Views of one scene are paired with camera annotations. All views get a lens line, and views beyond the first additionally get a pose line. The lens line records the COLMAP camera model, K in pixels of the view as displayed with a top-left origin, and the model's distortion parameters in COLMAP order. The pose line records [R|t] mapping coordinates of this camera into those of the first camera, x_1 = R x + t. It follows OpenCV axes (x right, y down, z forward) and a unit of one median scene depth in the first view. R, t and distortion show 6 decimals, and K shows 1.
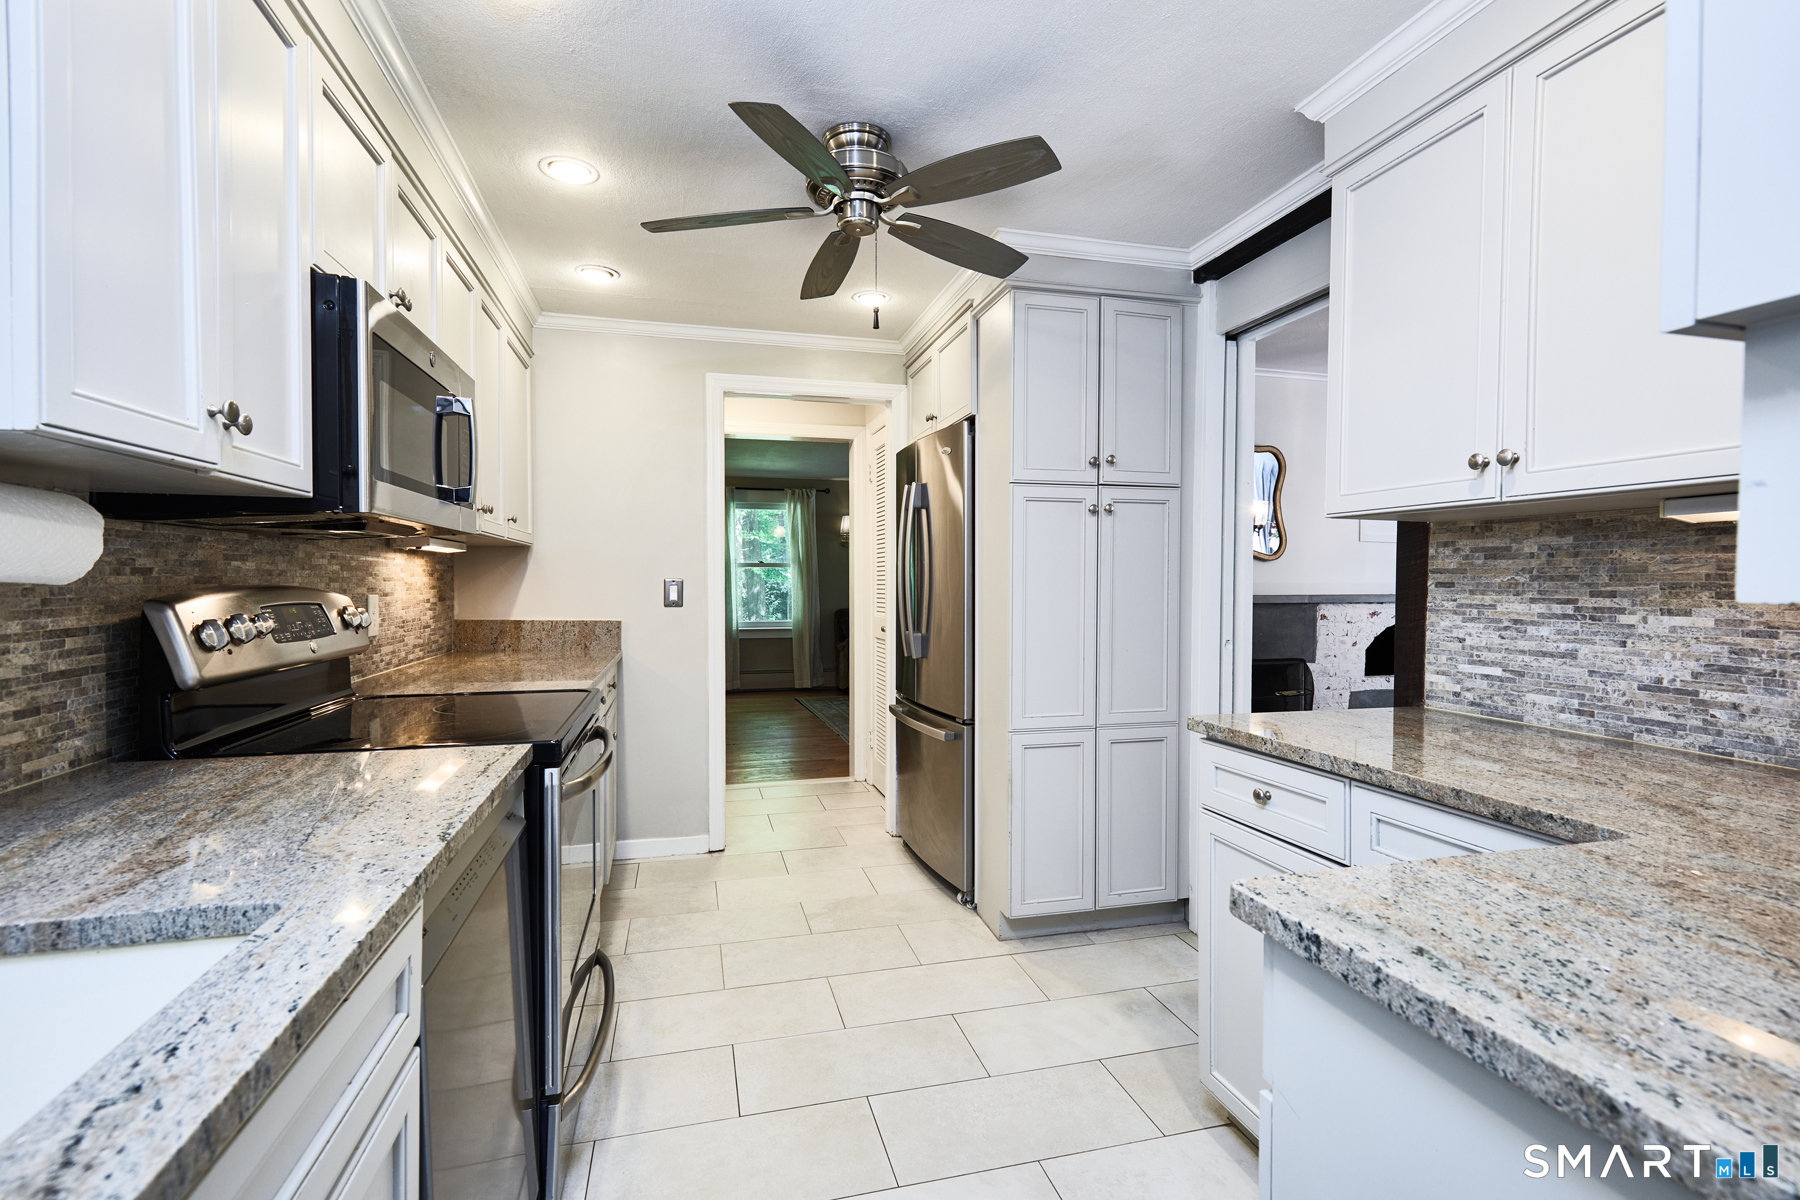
lens RADIAL K [[819.1, 0, 900.0], [0, 819.1, 600.0], [0, 0, 1]] dist [0.001052, 0.000043]
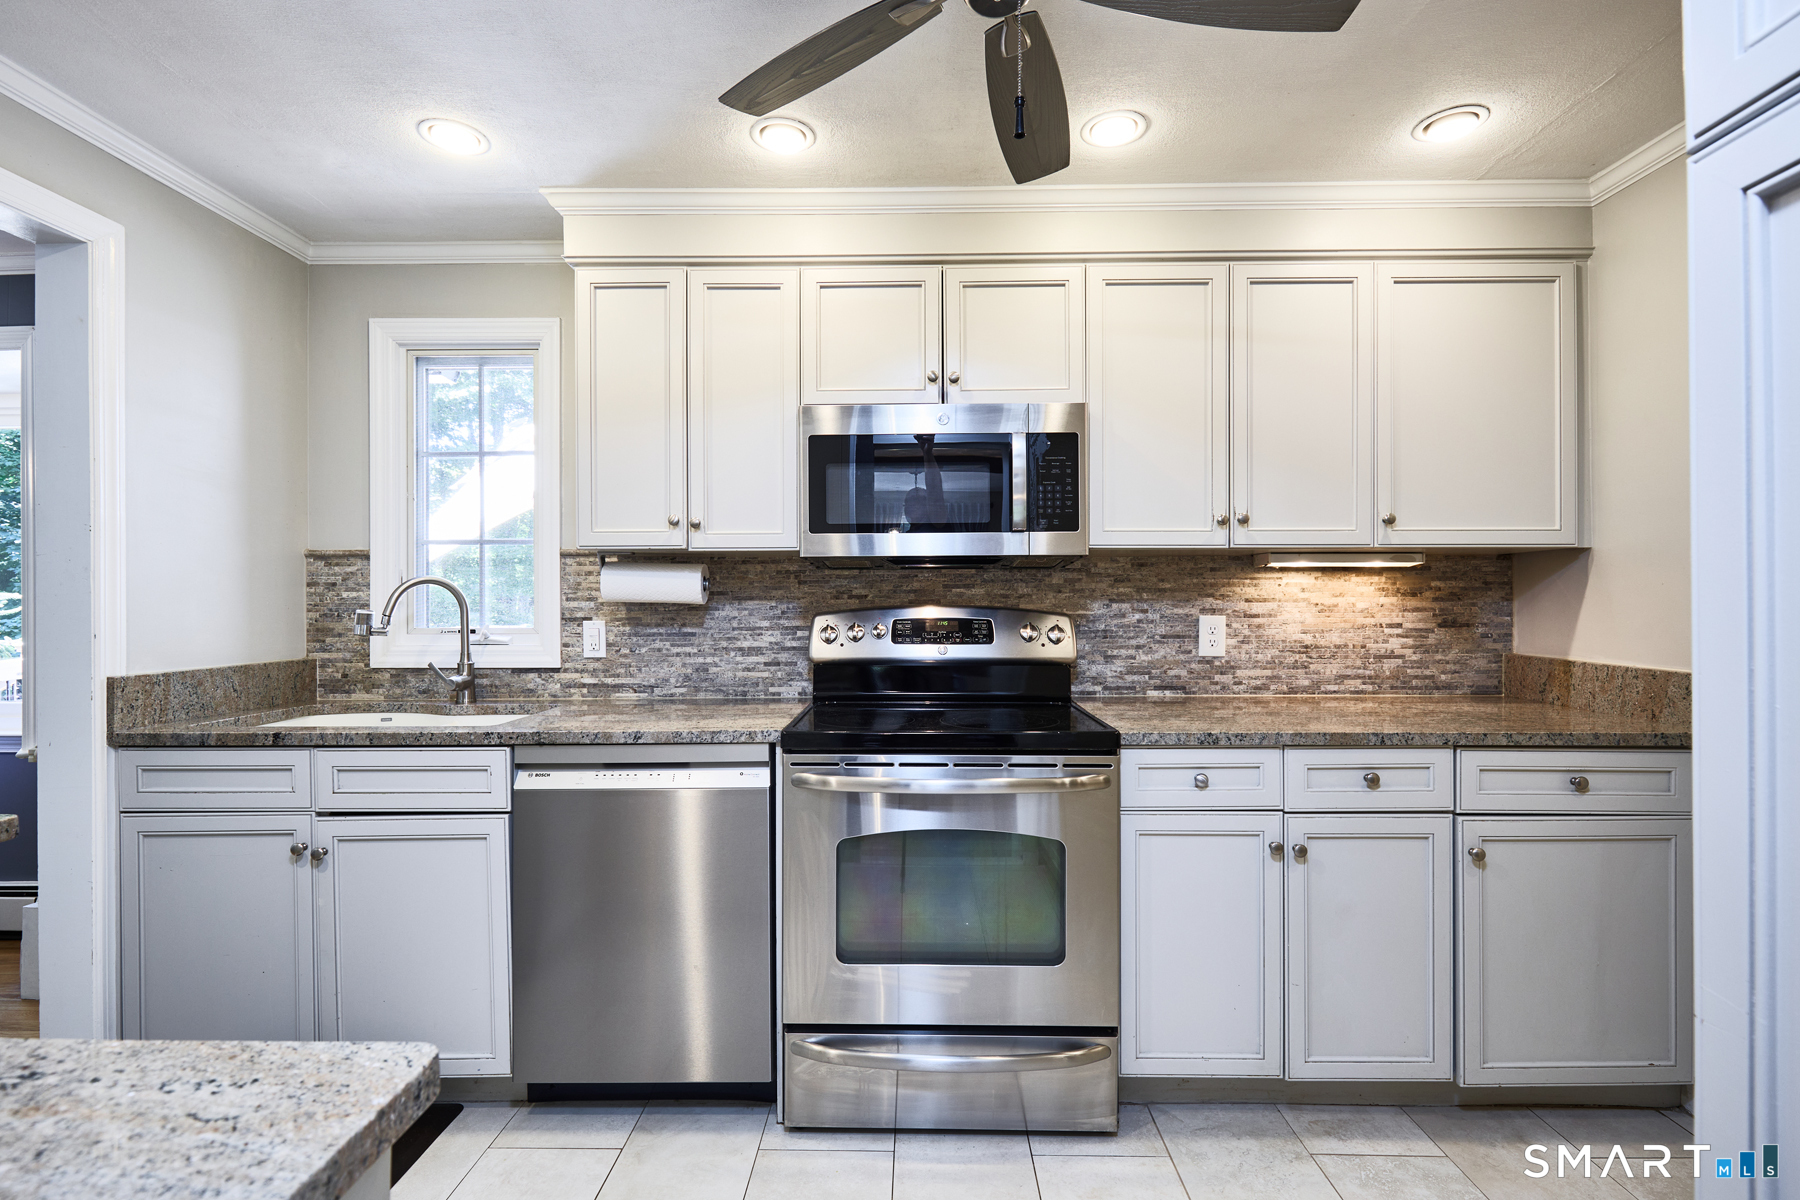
lens RADIAL K [[822.6, 0, 900.0], [0, 822.6, 600.0], [0, 0, 1]] dist [0.001698, 0.000205]
pose [[-0.269377, -0.003212, -0.963029, 0.851406], [-0.020725, 0.999782, 0.002462, -0.038921], [0.962812, 0.020622, -0.269385, 1.762933]]
